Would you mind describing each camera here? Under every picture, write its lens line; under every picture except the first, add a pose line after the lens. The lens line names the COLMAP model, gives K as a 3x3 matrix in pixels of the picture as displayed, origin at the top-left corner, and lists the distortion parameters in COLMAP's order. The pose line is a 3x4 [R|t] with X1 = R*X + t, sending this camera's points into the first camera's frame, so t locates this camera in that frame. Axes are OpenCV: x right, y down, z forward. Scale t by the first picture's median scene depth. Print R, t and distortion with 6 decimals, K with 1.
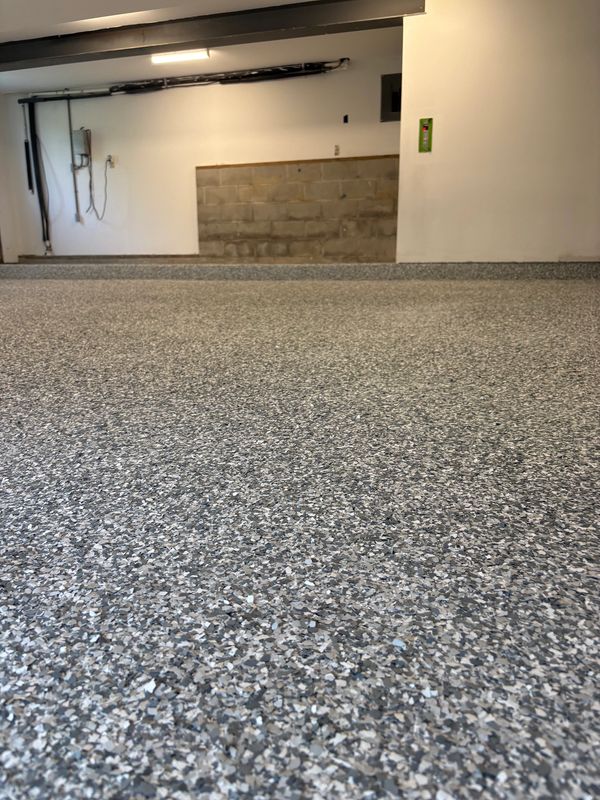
lens RADIAL K [[602.9, 0, 300.4], [0, 602.9, 399.8], [0, 0, 1]] dist [0.032057, -0.022582]
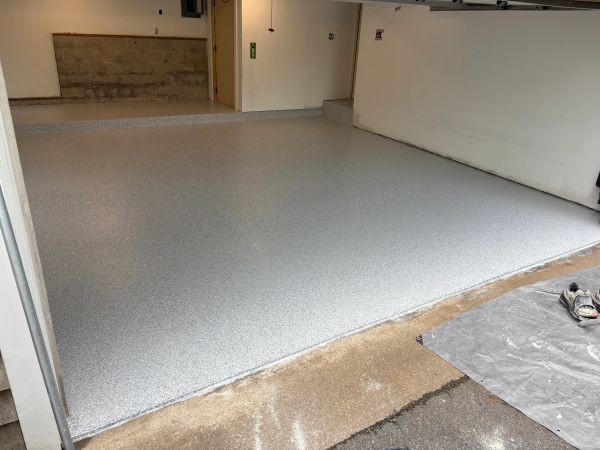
lens RADIAL K [[452.1, 0, 299.0], [0, 452.1, 226.7], [0, 0, 1]] dist [0.032057, -0.022582]
pose [[0.657706, -0.269471, 0.703426, -0.670644], [0.121355, 0.959531, 0.254113, -0.162146], [-0.743435, -0.081768, 0.663791, -0.148787]]
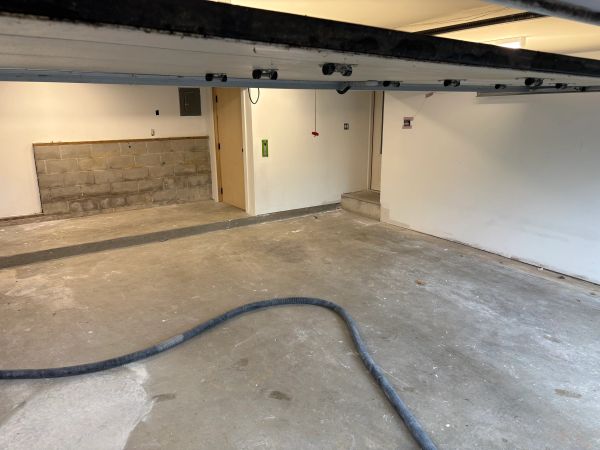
lens RADIAL K [[452.1, 0, 299.9], [0, 452.1, 226.6], [0, 0, 1]] dist [0.032057, -0.022582]
pose [[0.615329, -0.197523, 0.763122, -0.581804], [0.184676, 0.977277, 0.104044, -0.227937], [-0.766333, 0.076909, 0.637824, 0.037106]]
